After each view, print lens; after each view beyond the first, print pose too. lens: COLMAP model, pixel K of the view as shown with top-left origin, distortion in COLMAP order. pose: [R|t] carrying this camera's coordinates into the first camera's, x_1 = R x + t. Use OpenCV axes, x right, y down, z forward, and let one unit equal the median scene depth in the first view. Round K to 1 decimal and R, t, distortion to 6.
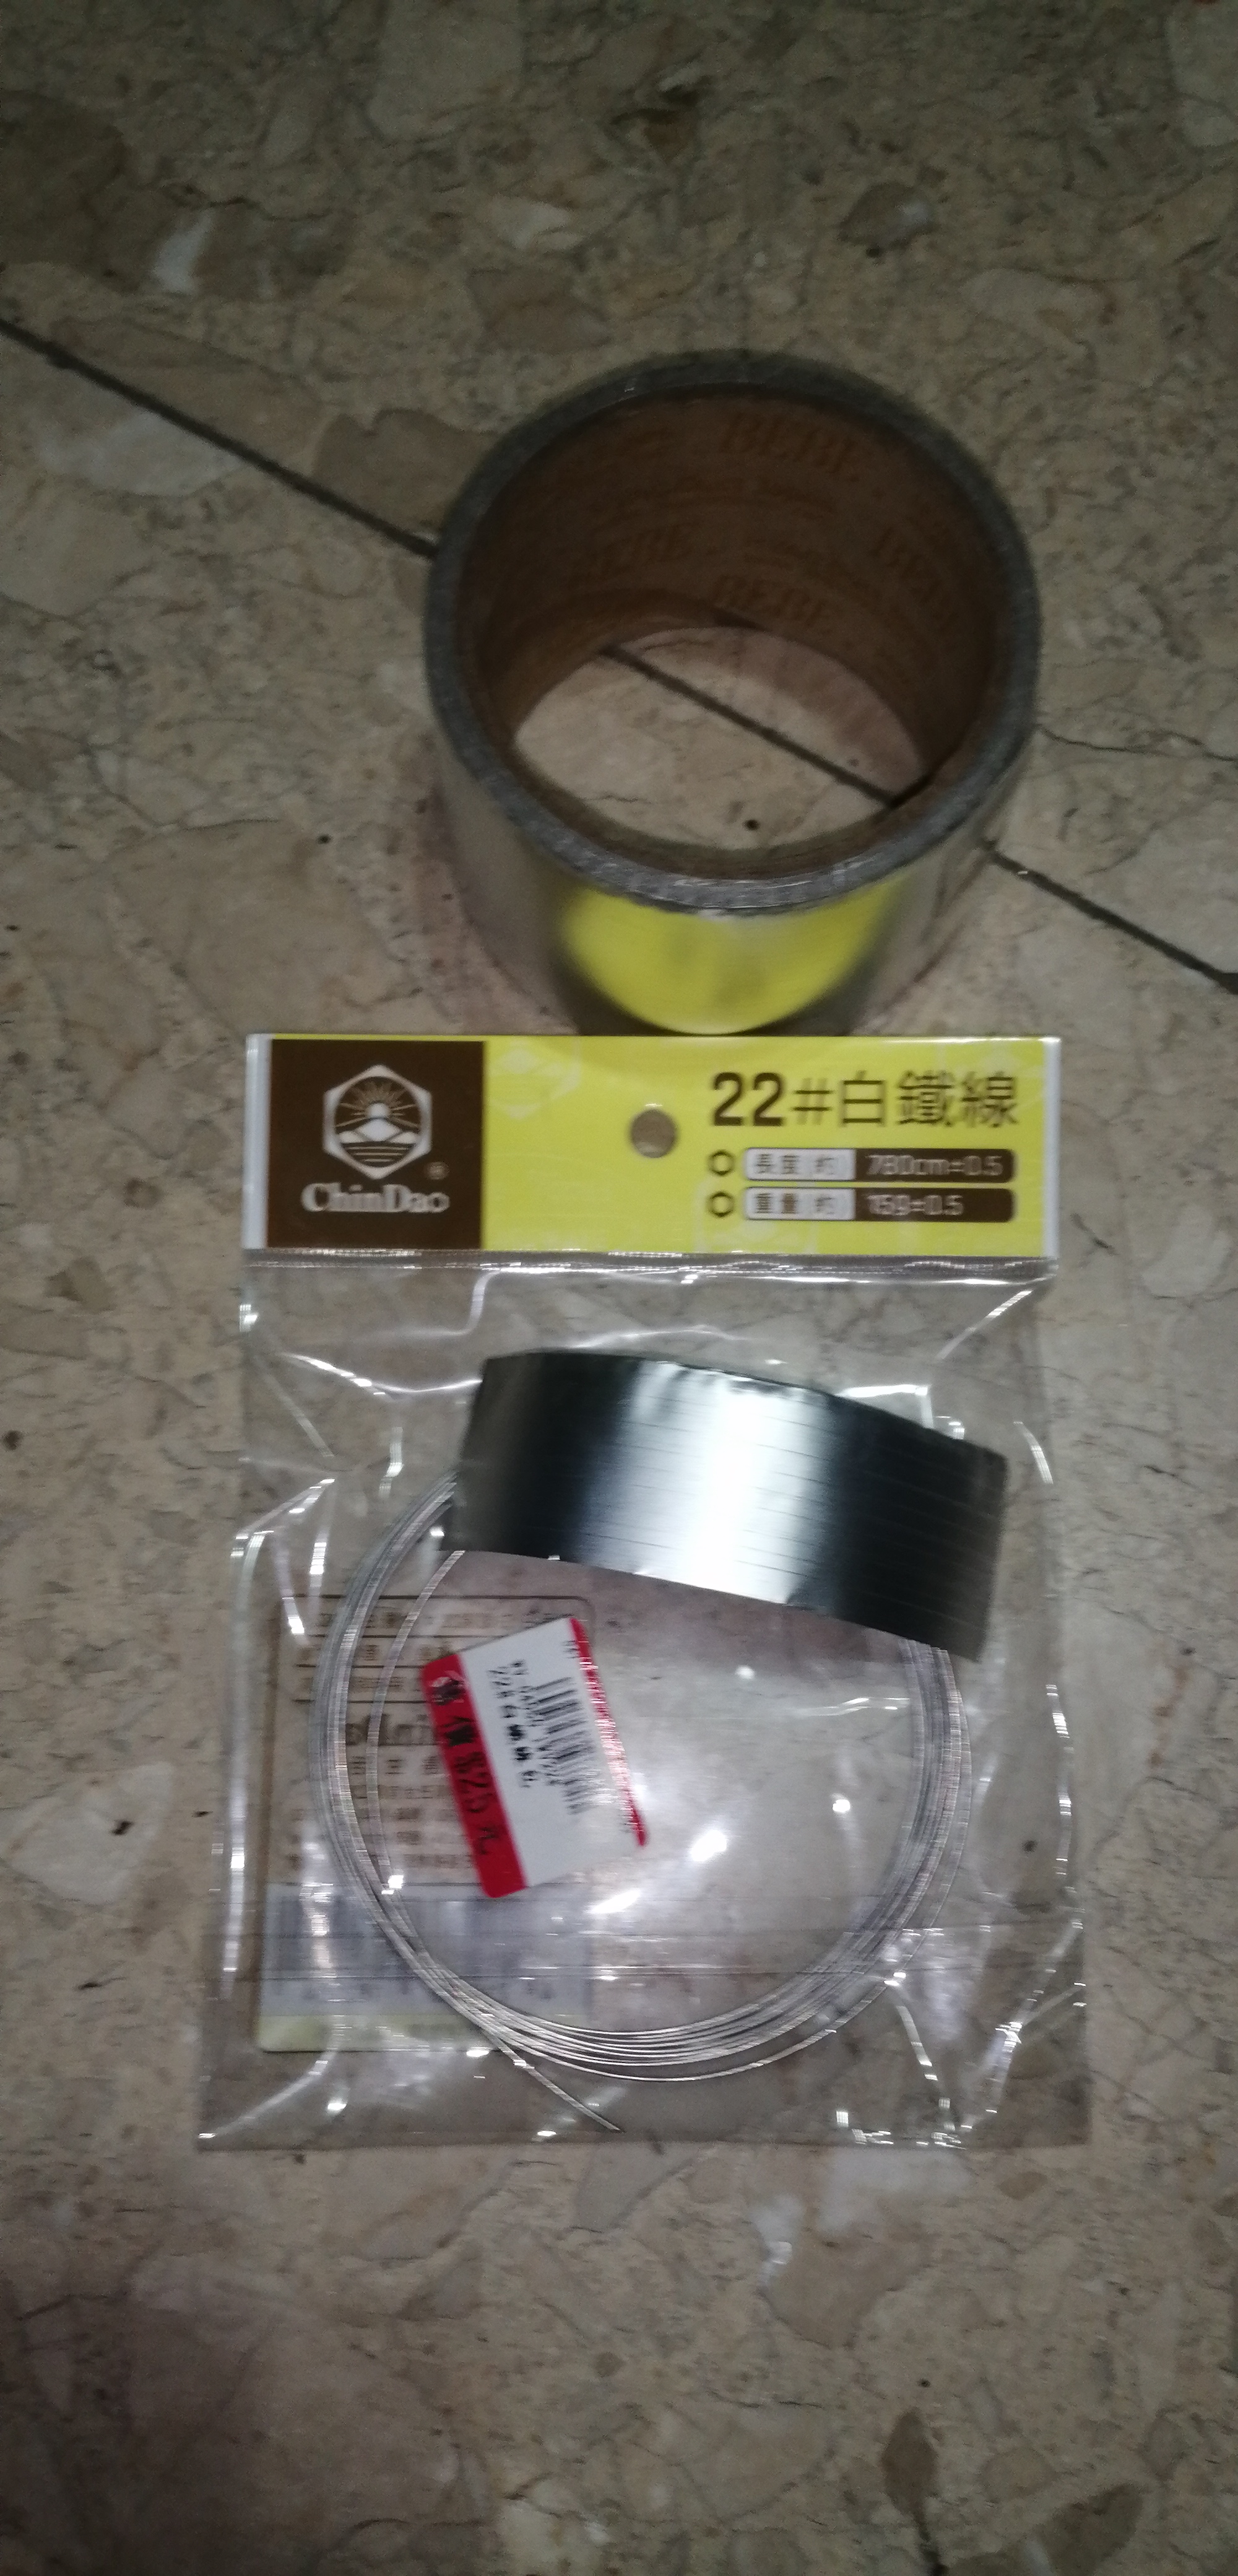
lens RADIAL K [[2099.1, 0, 615.0], [0, 2099.1, 1296.4], [0, 0, 1]] dist [0.036744, -0.101965]
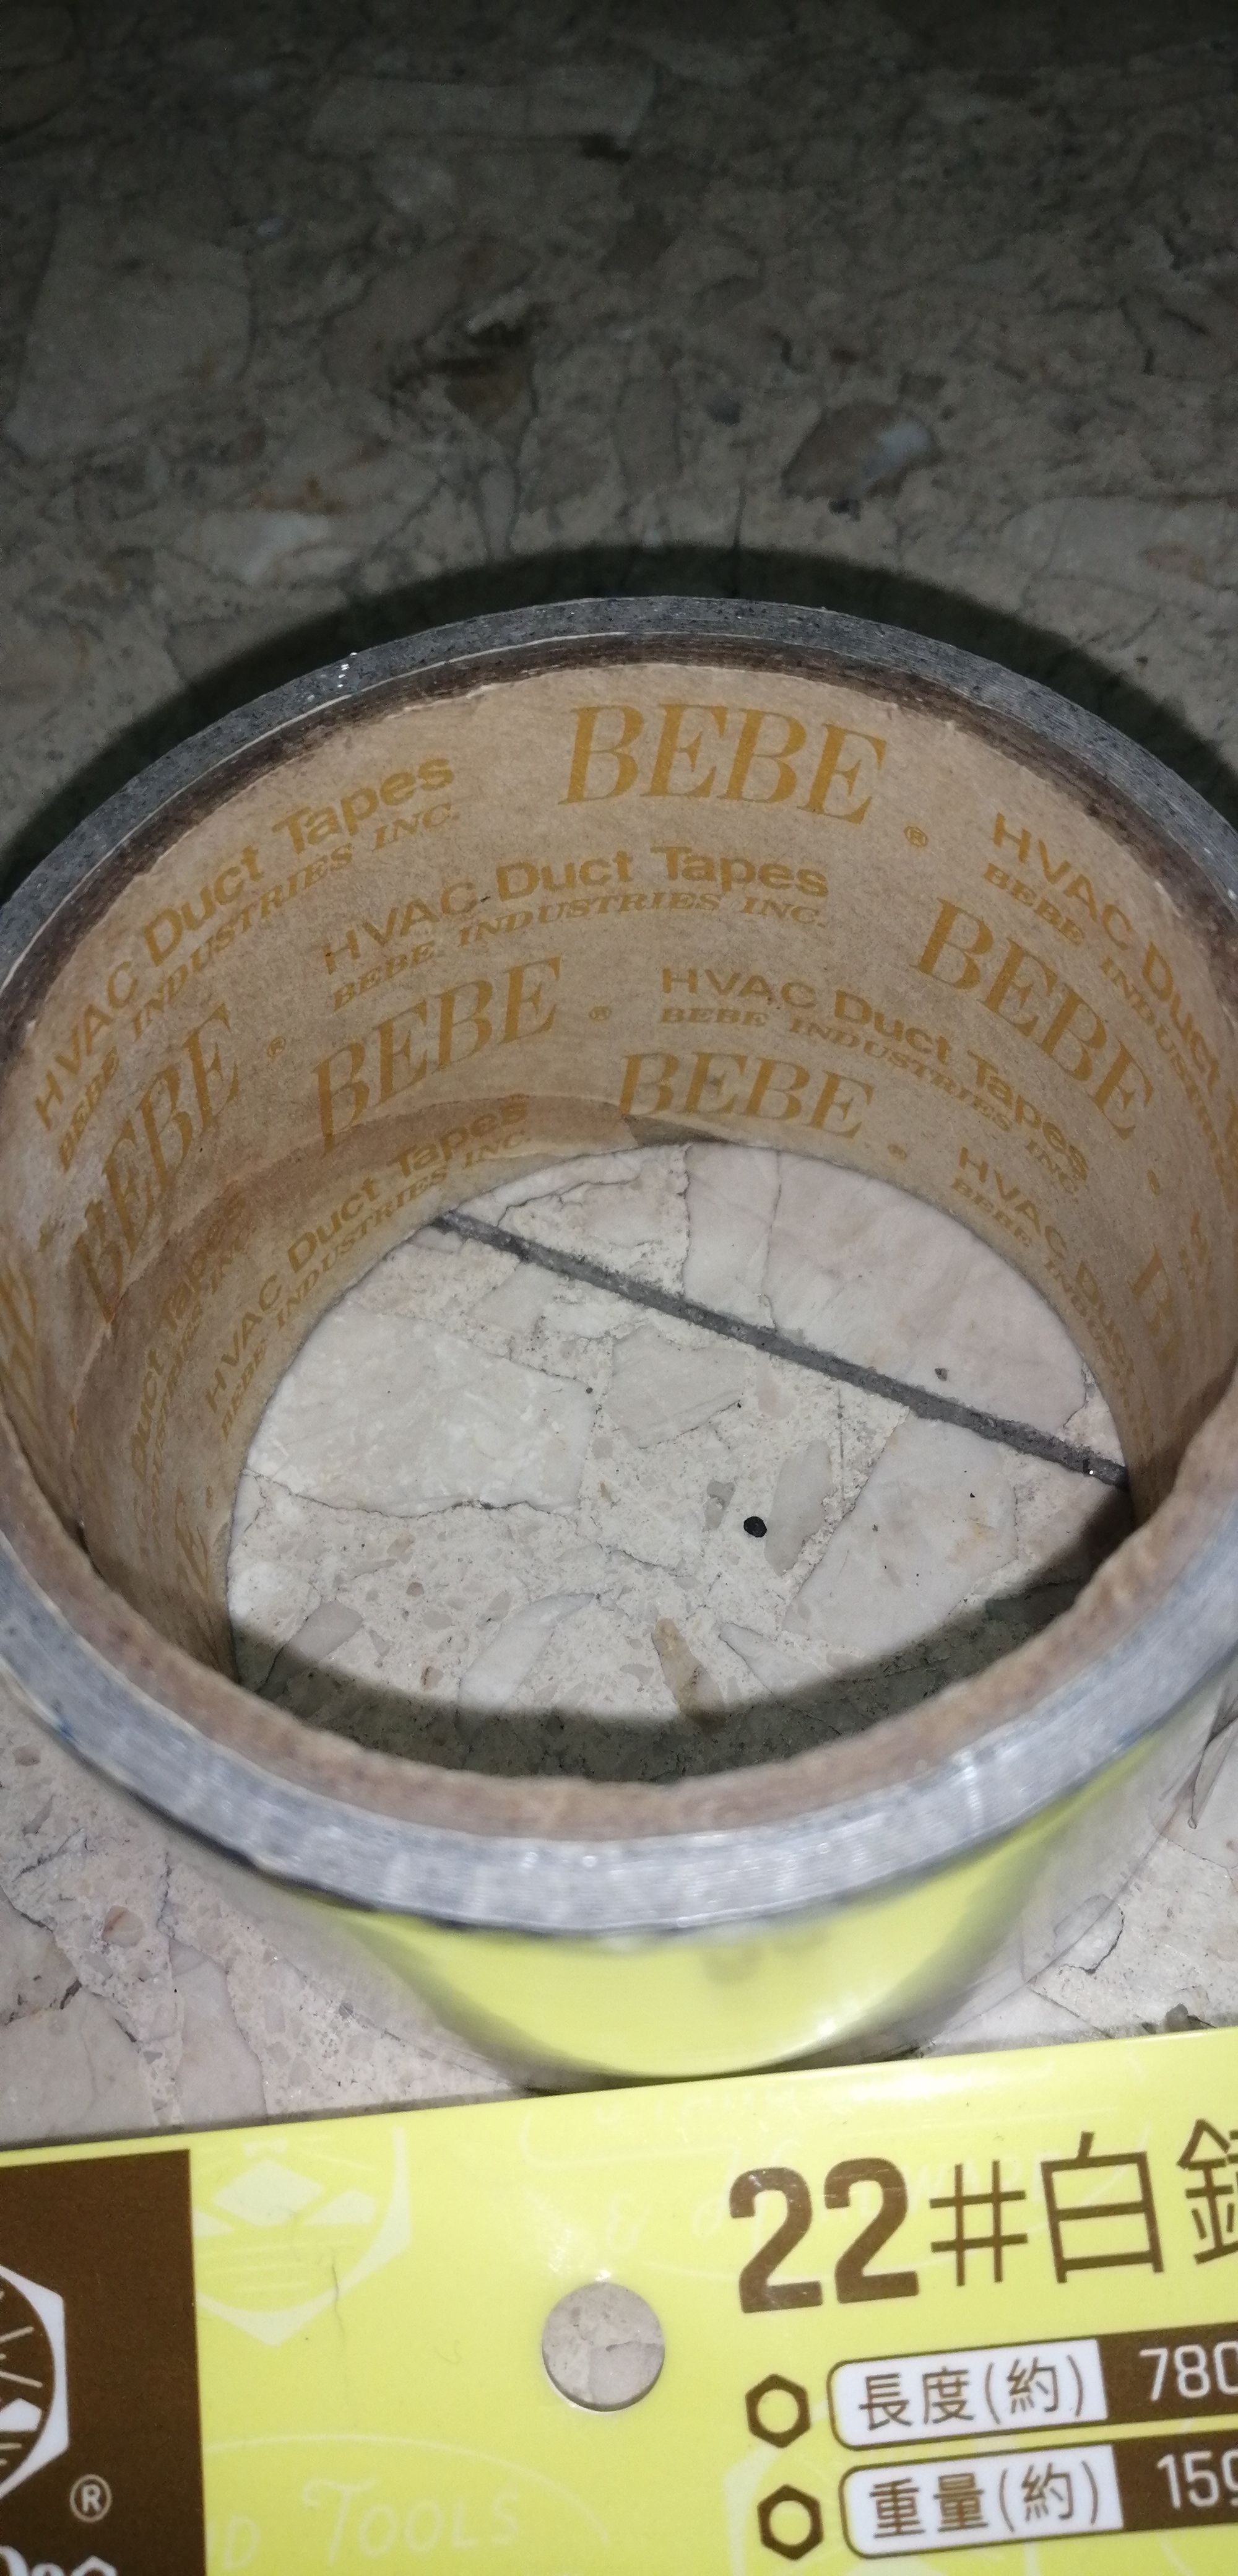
lens RADIAL K [[2099.1, 0, 638.2], [0, 2099.1, 1314.6], [0, 0, 1]] dist [0.036744, -0.101965]
pose [[0.991366, -0.128684, -0.025193, 0.051602], [0.120202, 0.968616, -0.217565, -0.154221], [0.052400, 0.212658, 0.975721, 0.468154]]
